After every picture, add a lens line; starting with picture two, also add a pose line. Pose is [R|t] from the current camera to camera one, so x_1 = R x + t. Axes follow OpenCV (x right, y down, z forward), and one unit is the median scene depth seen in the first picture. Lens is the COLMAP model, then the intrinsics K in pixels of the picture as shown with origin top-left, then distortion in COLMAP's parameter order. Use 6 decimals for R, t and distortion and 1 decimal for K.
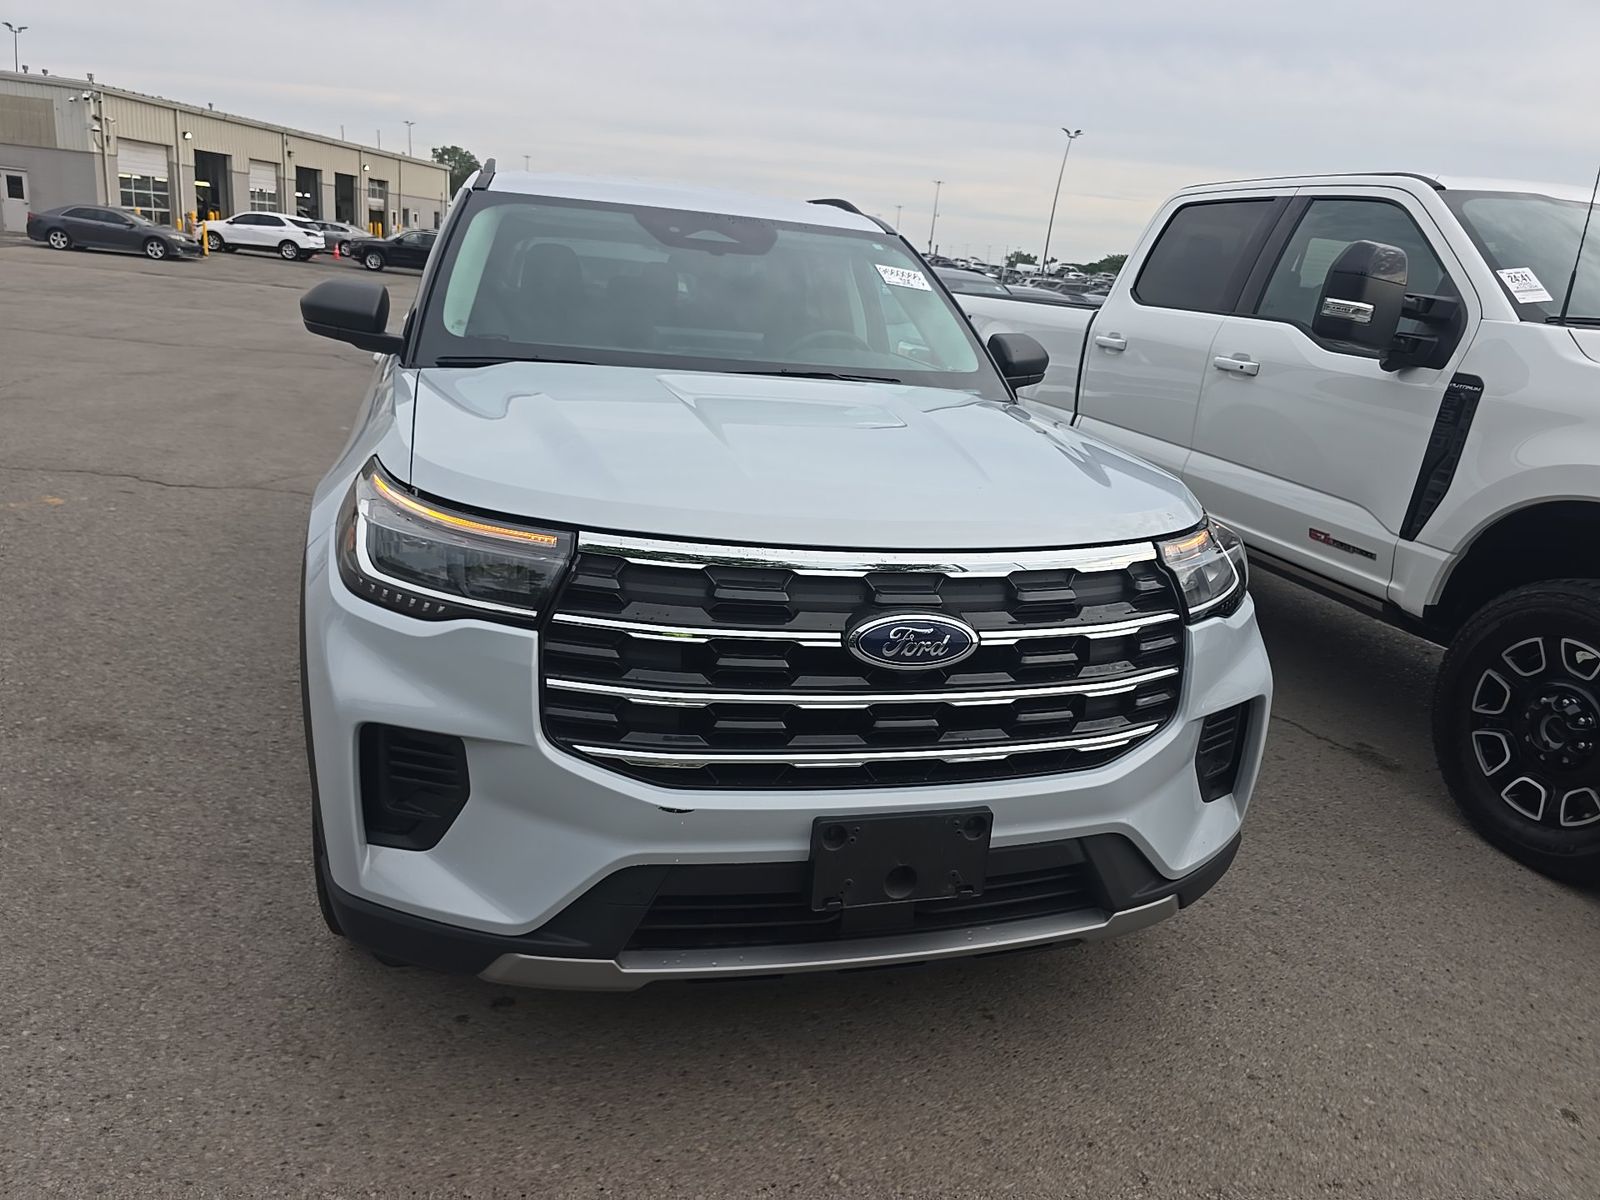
lens RADIAL K [[1087.9, 0, 800.0], [0, 1087.9, 600.0], [0, 0, 1]] dist [0.050264, -0.046768]
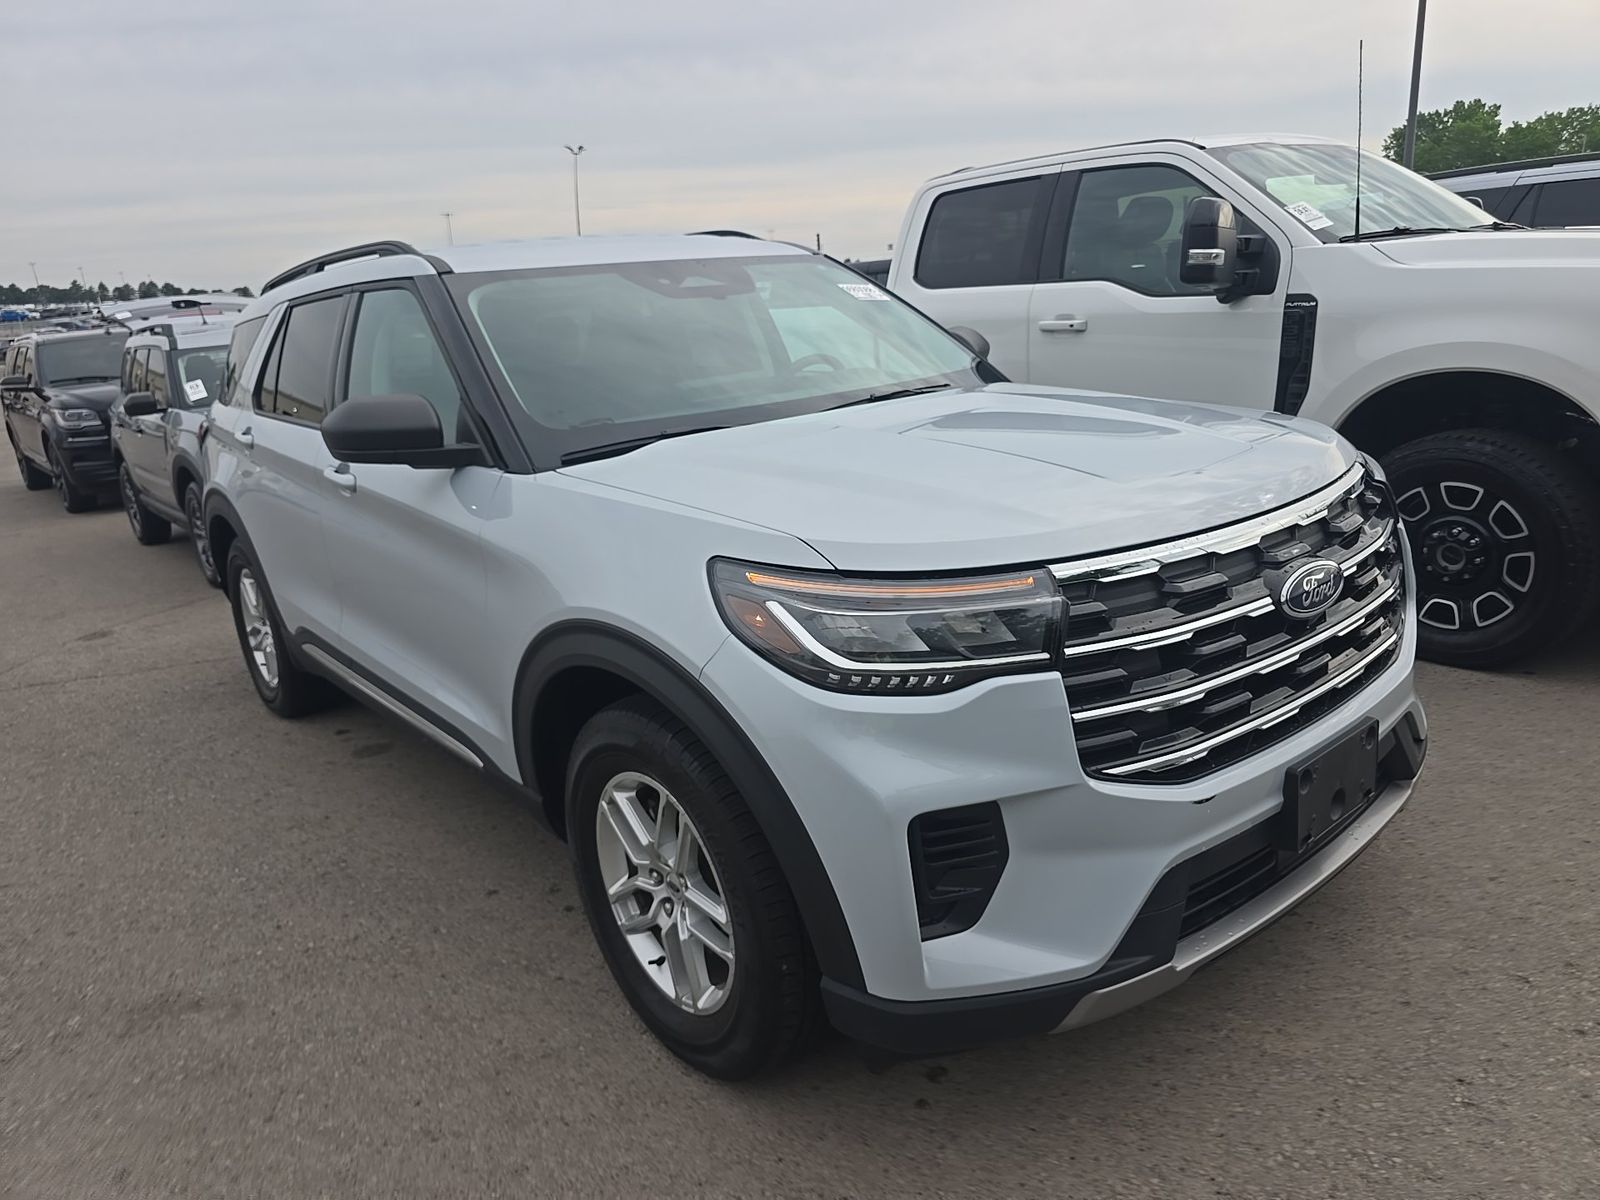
lens RADIAL K [[1087.9, 0, 800.0], [0, 1087.9, 600.0], [0, 0, 1]] dist [0.050264, -0.046768]
pose [[0.903989, -0.259878, 0.339511, -0.693787], [0.264740, 0.963762, 0.032807, -0.115590], [-0.335733, 0.060225, 0.940030, 0.119291]]
